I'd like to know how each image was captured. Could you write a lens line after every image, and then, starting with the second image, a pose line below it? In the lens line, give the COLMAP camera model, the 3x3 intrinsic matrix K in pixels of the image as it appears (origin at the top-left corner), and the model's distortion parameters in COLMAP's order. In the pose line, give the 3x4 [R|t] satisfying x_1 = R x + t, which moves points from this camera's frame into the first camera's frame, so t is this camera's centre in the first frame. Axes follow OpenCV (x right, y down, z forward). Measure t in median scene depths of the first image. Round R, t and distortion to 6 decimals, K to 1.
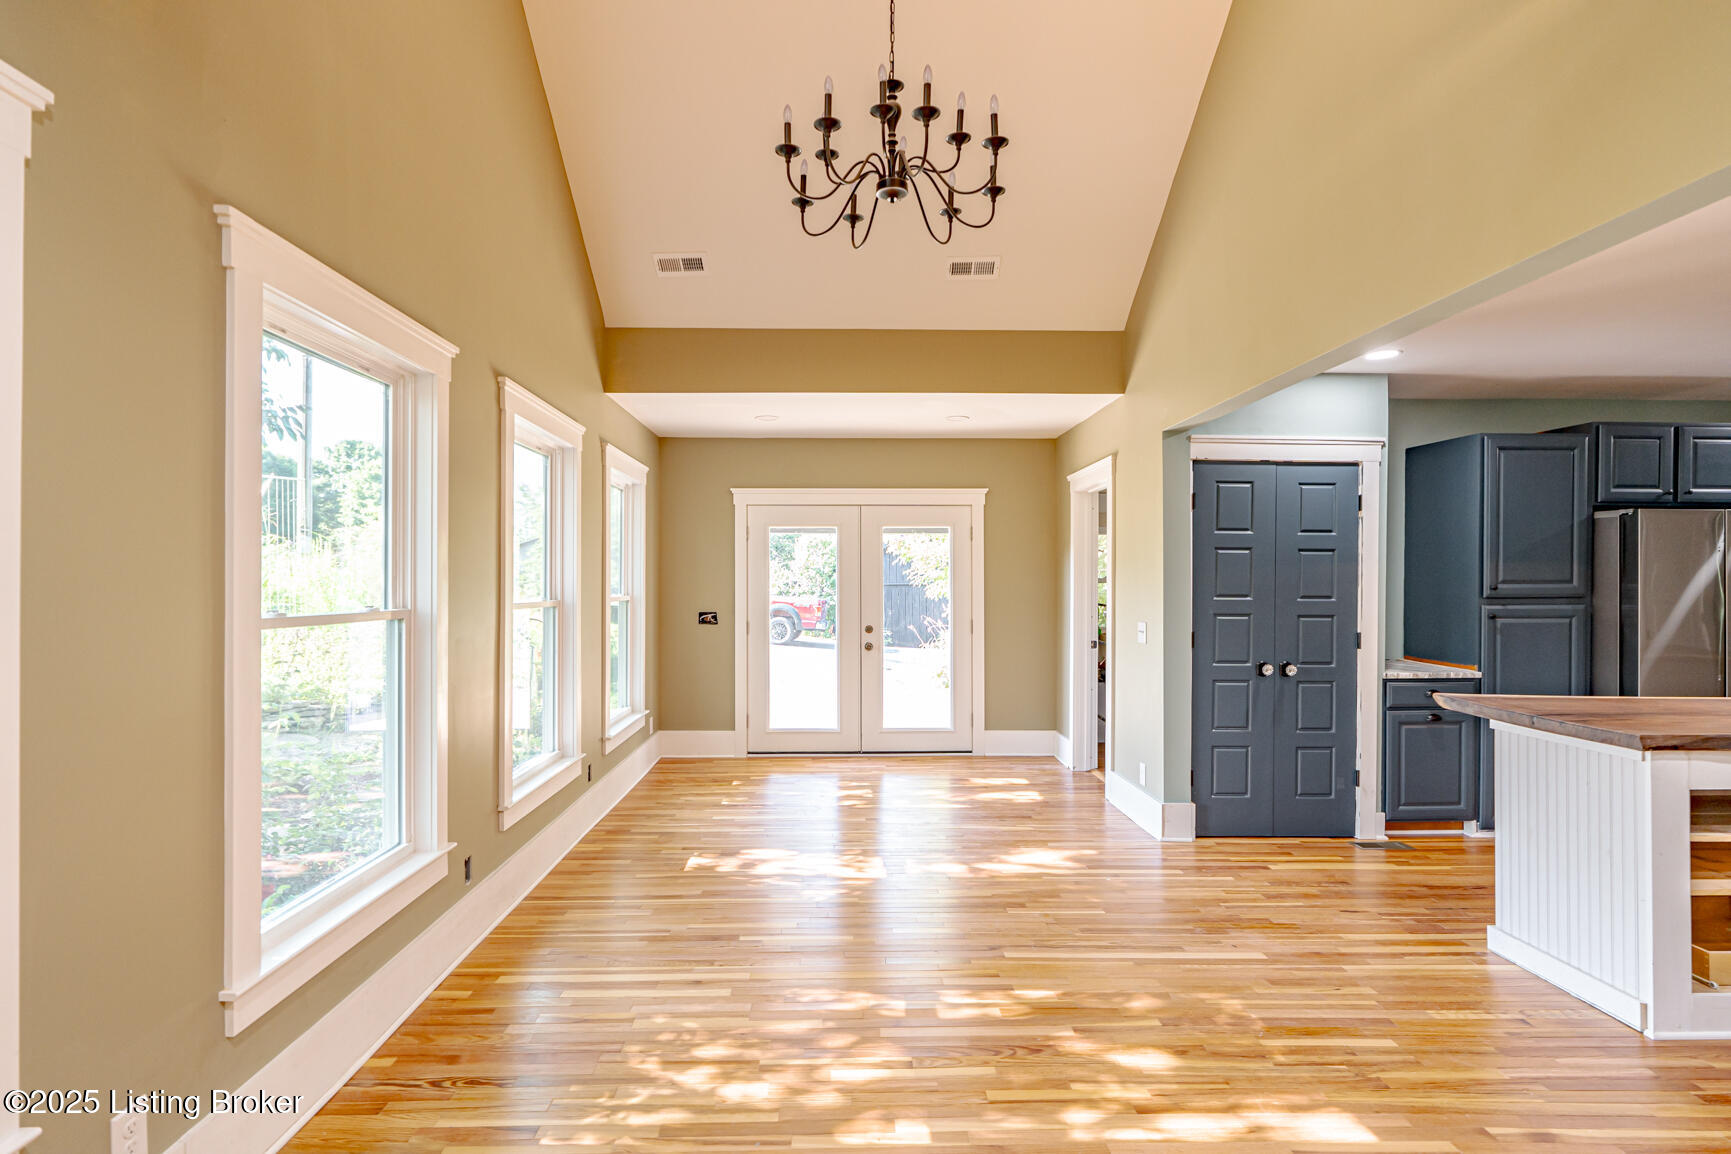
lens RADIAL K [[831.8, 0, 851.0], [0, 831.8, 584.1], [0, 0, 1]] dist [-0.013461, 0.000360]
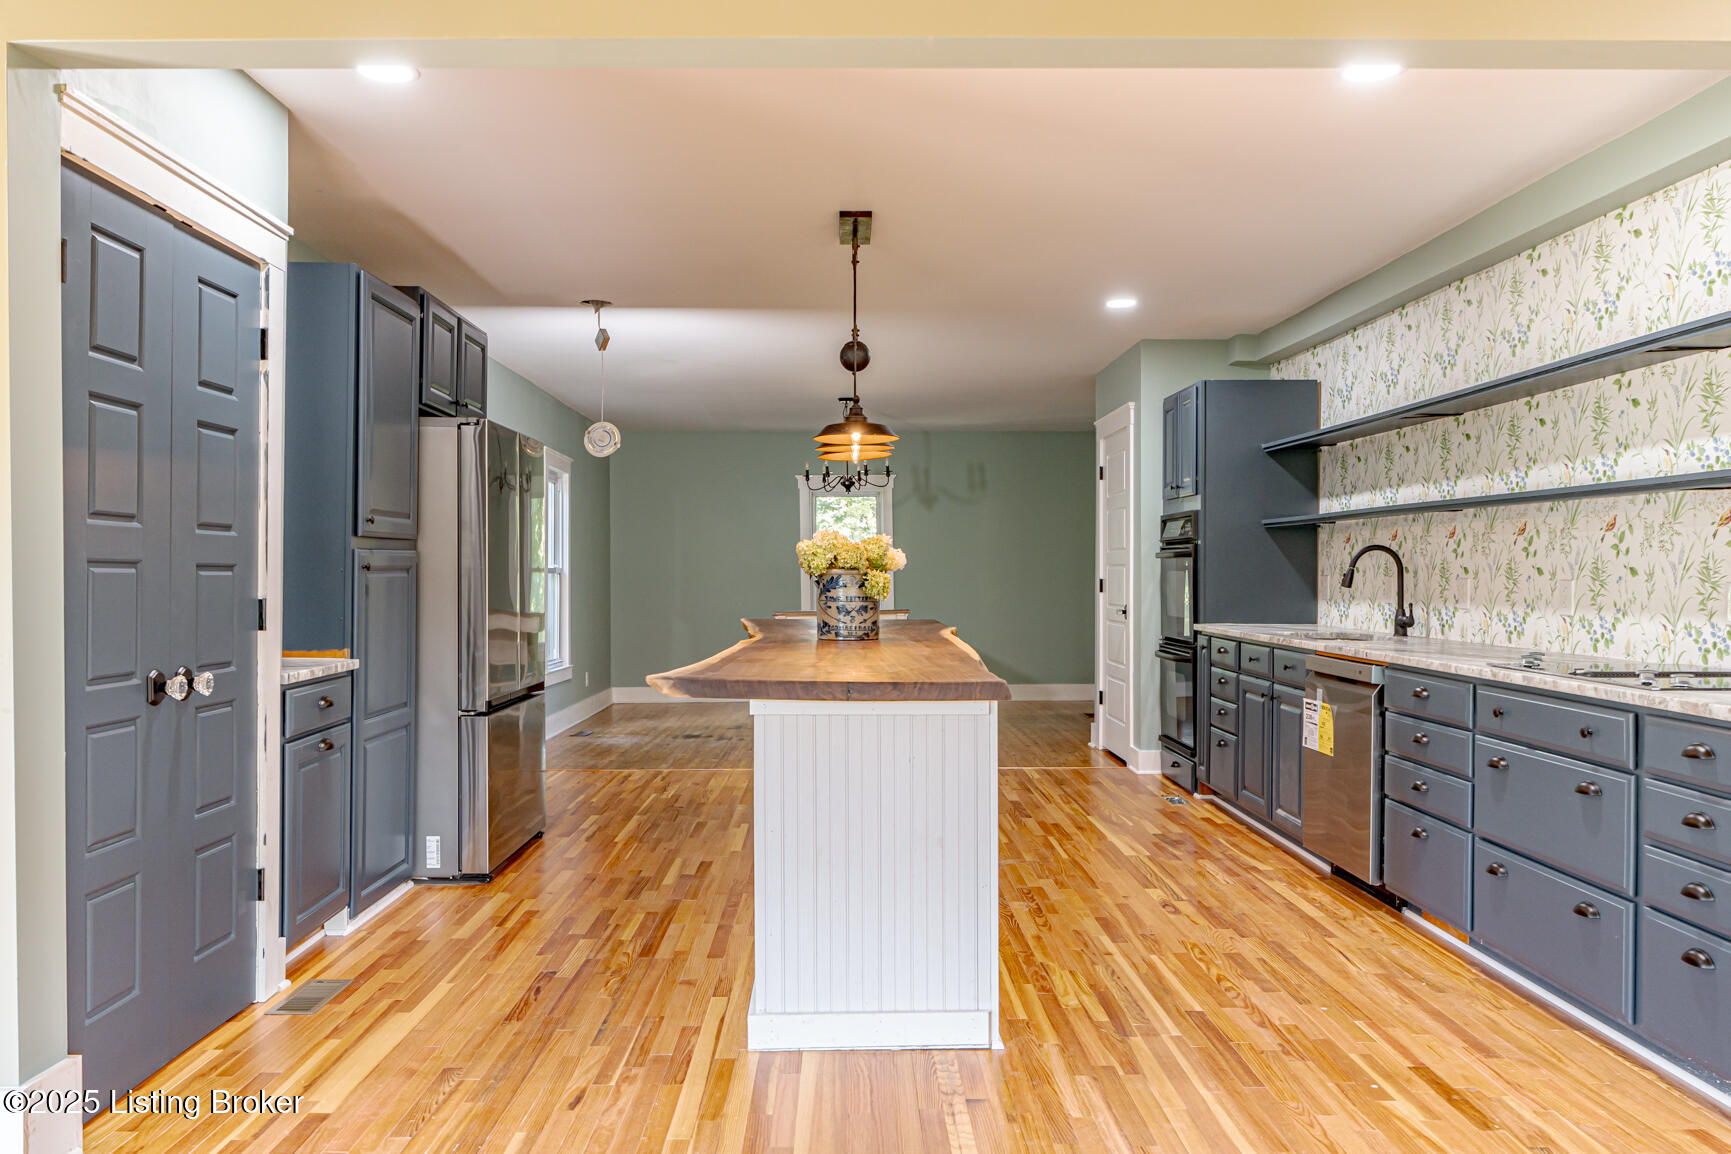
lens RADIAL K [[1264.9, 0, 851.0], [0, 1264.9, 574.5], [0, 0, 1]] dist [0.002207, -0.003702]
pose [[0.012829, -0.006447, 0.999897, -0.168283], [0.001227, 0.999979, 0.006432, 0.041380], [-0.999917, 0.001144, 0.012837, 0.657247]]
